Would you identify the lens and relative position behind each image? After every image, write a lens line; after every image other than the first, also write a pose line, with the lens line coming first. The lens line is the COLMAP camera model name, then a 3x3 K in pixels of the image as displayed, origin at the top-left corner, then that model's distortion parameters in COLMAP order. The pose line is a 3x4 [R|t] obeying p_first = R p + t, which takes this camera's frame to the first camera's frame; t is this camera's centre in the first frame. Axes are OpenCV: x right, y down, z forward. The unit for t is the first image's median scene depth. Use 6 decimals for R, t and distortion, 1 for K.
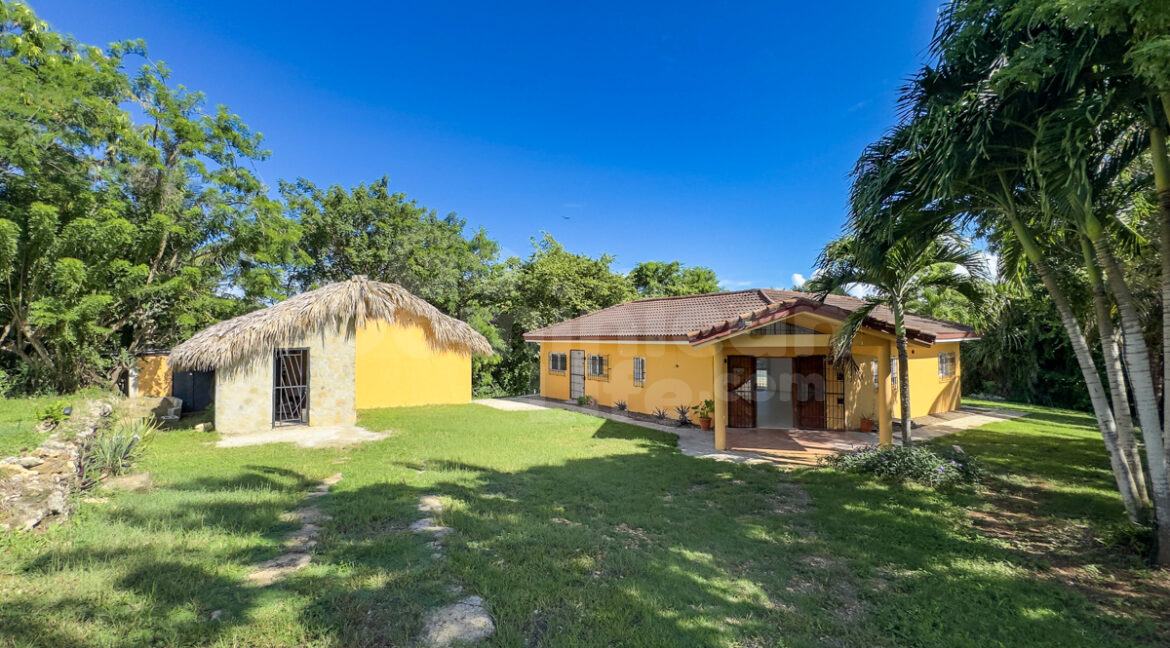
lens RADIAL K [[469.5, 0, 588.6], [0, 469.5, 320.7], [0, 0, 1]] dist [-0.001789, -0.000342]
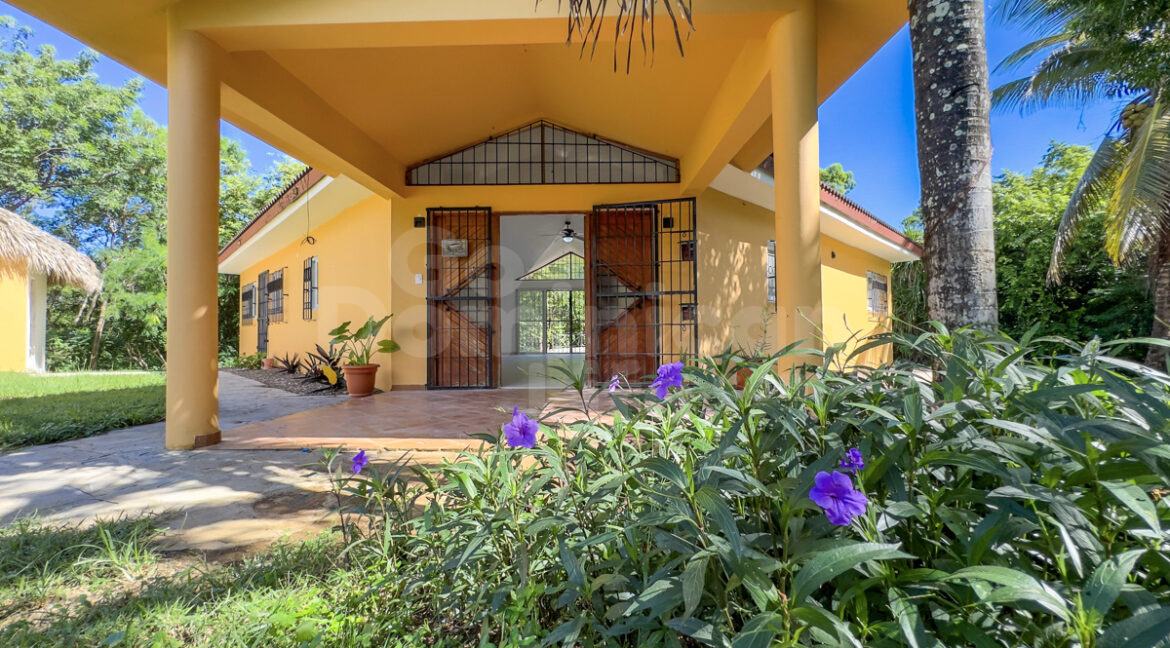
lens RADIAL K [[469.5, 0, 588.6], [0, 469.5, 320.7], [0, 0, 1]] dist [-0.001789, -0.000342]
pose [[0.985683, -0.000421, 0.168609, 0.384022], [0.000235, 0.999999, 0.001120, 0.178165], [-0.168609, -0.001065, 0.985682, 0.616746]]
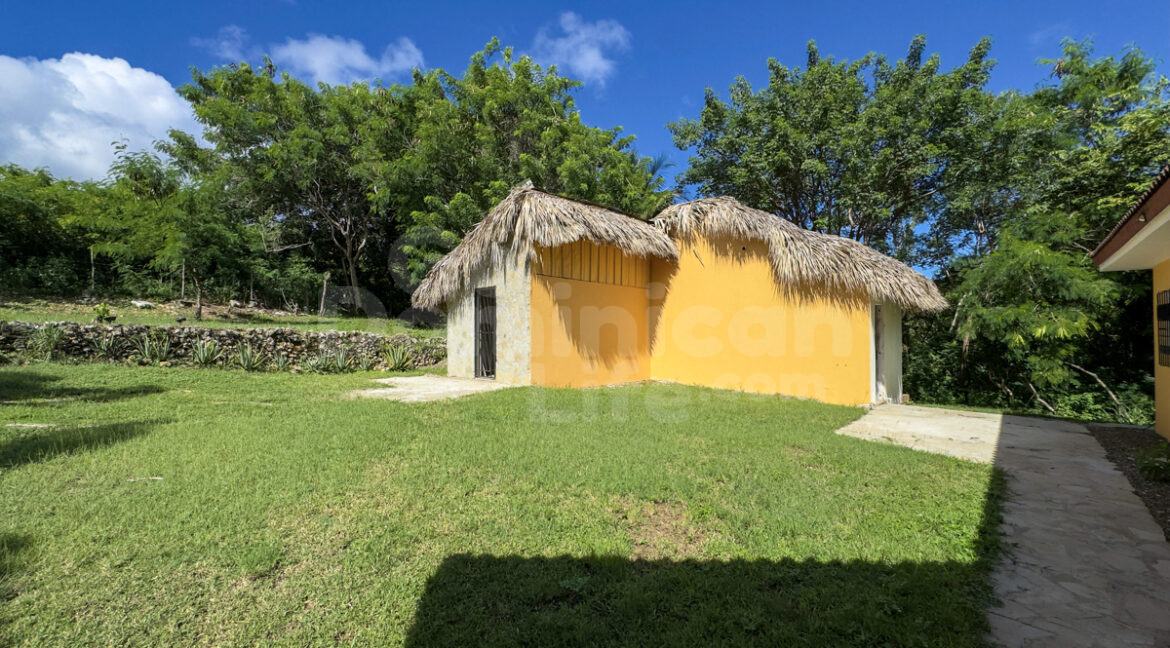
lens RADIAL K [[469.5, 0, 588.6], [0, 469.5, 320.7], [0, 0, 1]] dist [-0.001789, -0.000342]
pose [[0.214796, -0.021417, -0.976424, 0.233341], [0.038079, 0.999183, -0.013539, 0.127192], [0.975916, -0.034273, 0.215436, 0.922912]]
